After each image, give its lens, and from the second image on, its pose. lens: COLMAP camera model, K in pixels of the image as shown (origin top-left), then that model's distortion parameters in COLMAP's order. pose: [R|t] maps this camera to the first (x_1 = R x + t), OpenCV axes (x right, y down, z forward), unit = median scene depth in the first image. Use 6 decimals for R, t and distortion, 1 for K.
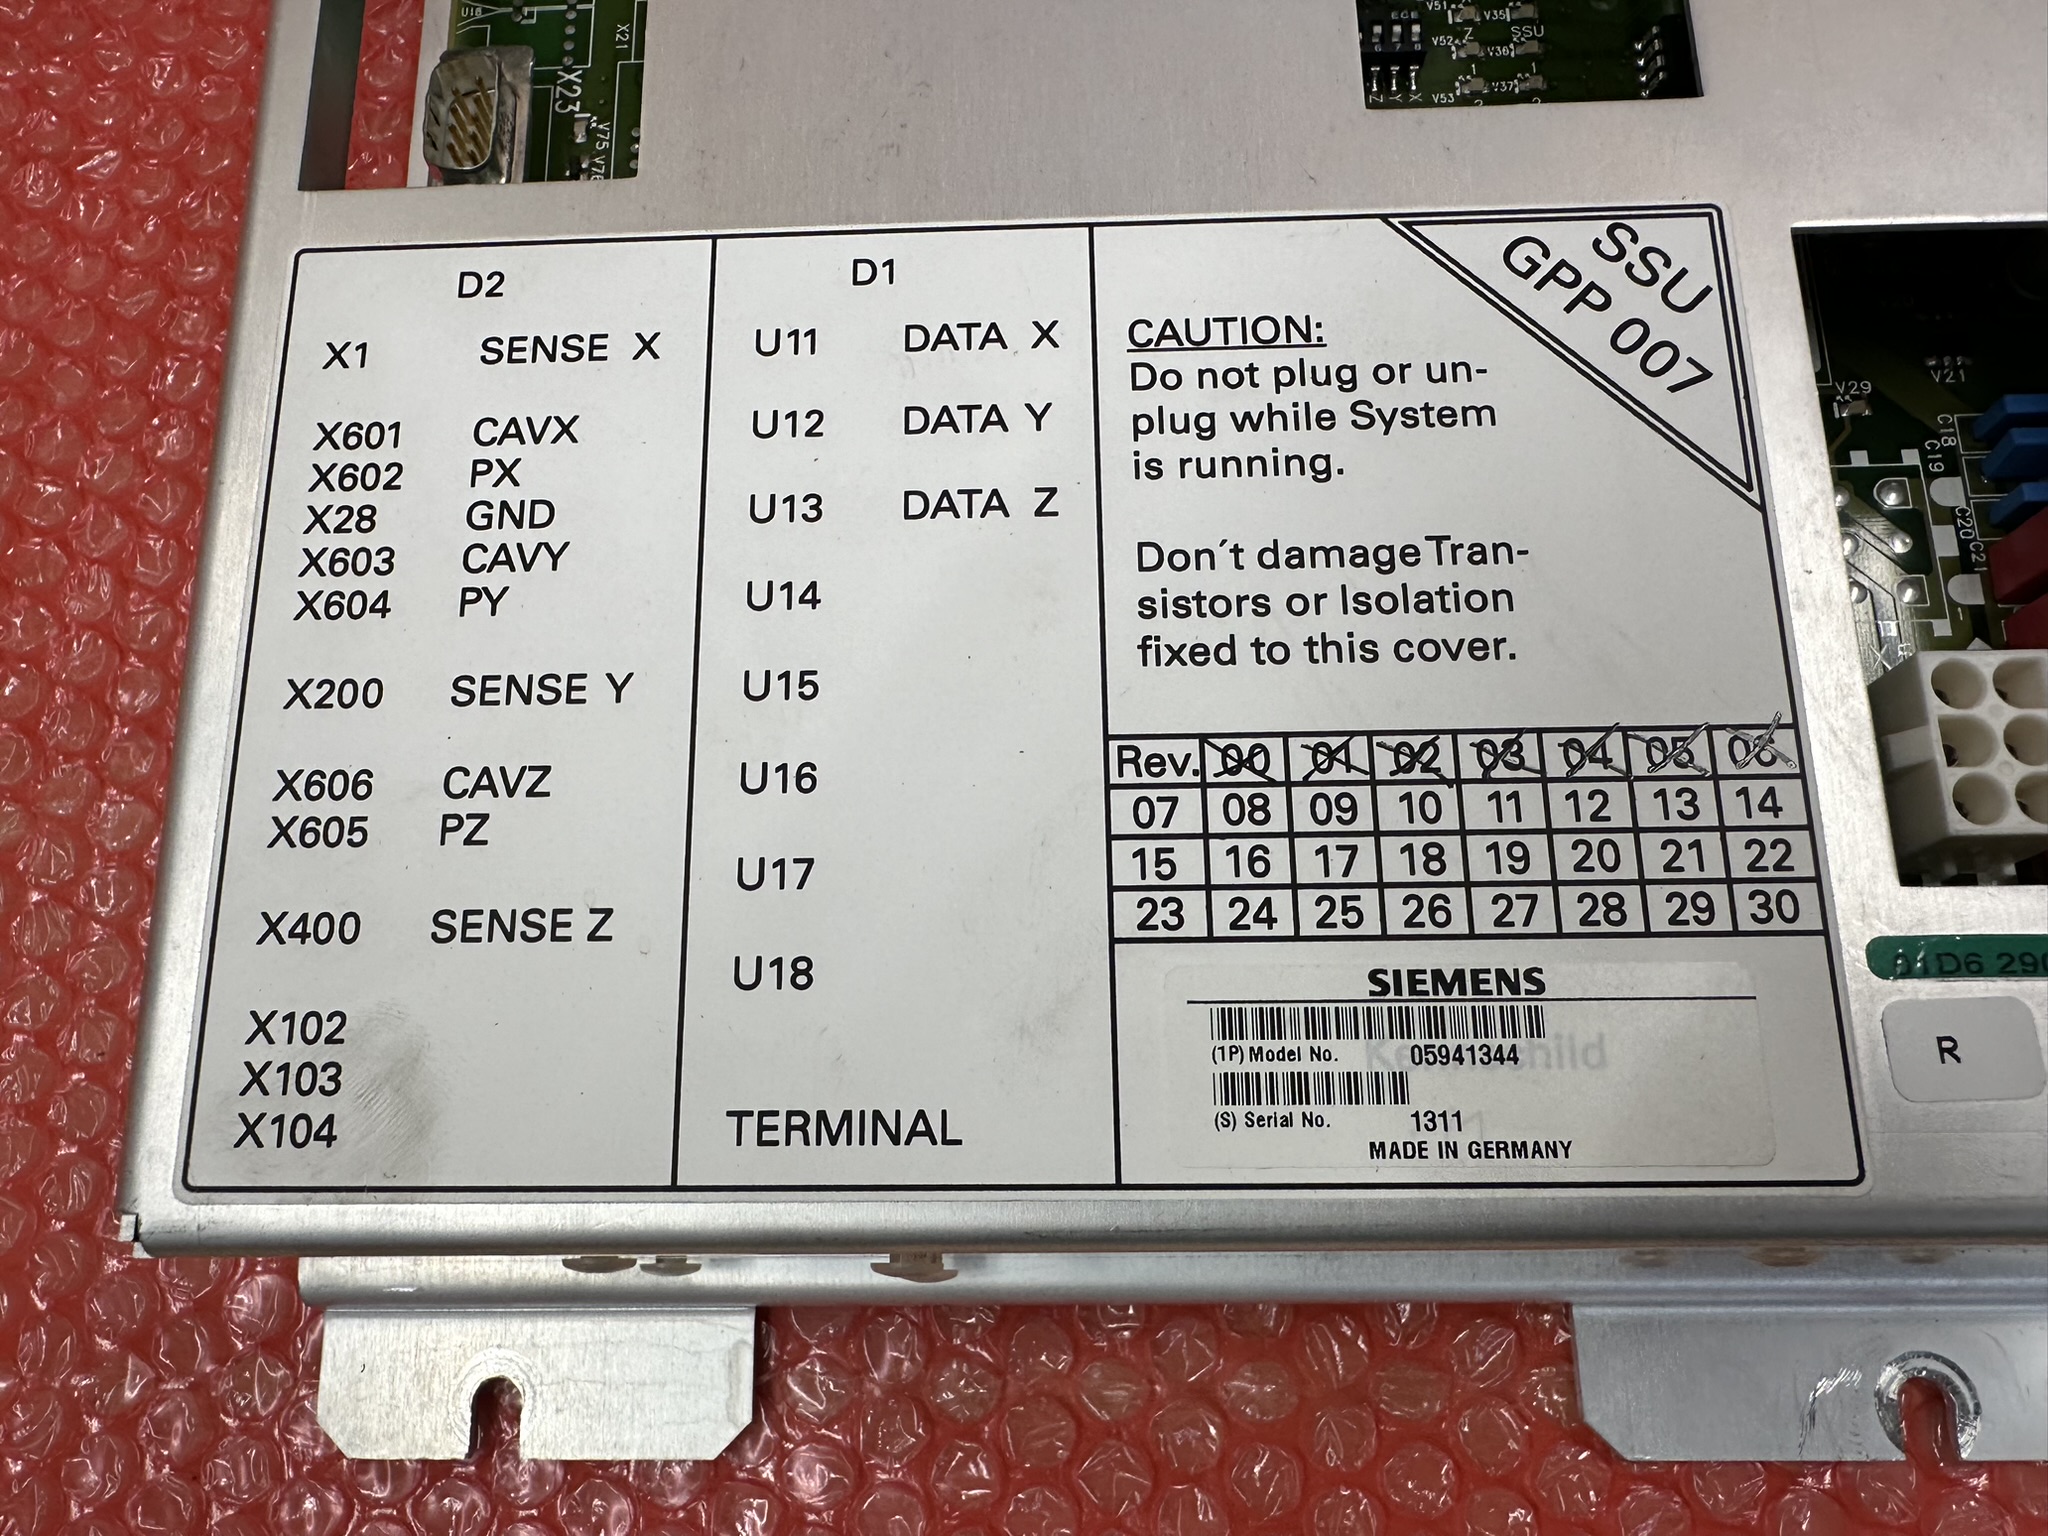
lens RADIAL K [[1543.3, 0, 972.5], [0, 1543.3, 886.9], [0, 0, 1]] dist [0.000016, -0.006543]
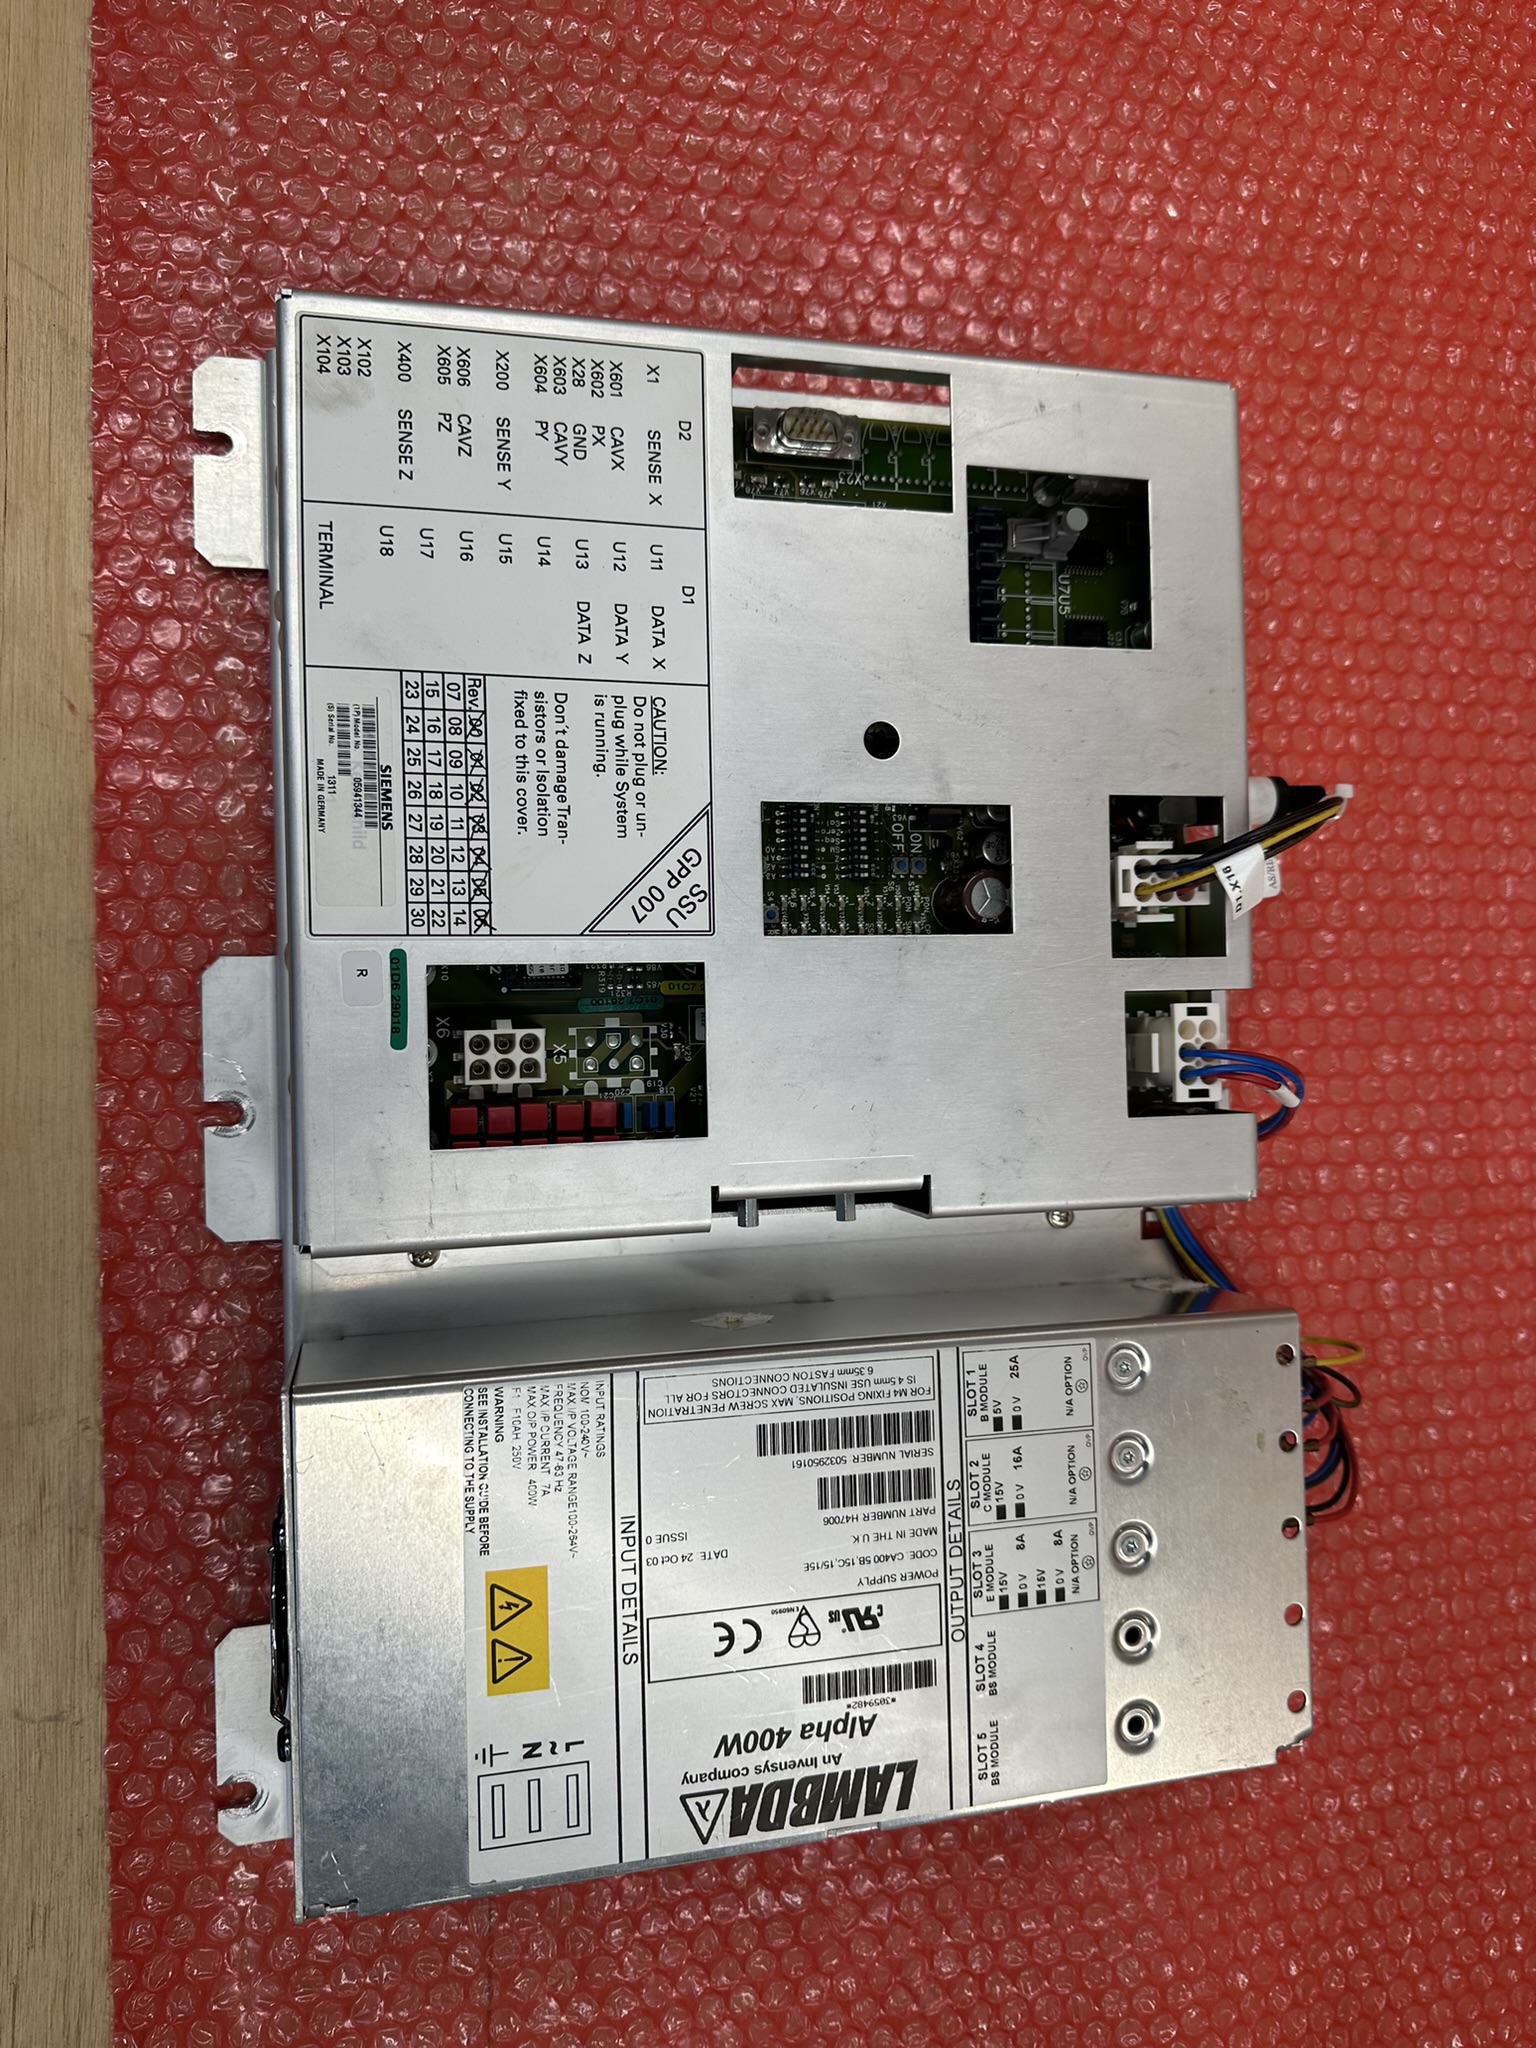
lens RADIAL K [[1455.4, 0, 768.0], [0, 1455.4, 1024.0], [0, 0, 1]] dist [0.079633, -0.246652]
pose [[0.005631, 0.998500, 0.054459, 0.528889], [-0.999481, 0.007346, -0.031356, -0.480393], [-0.031710, -0.054254, 0.998024, -1.467831]]
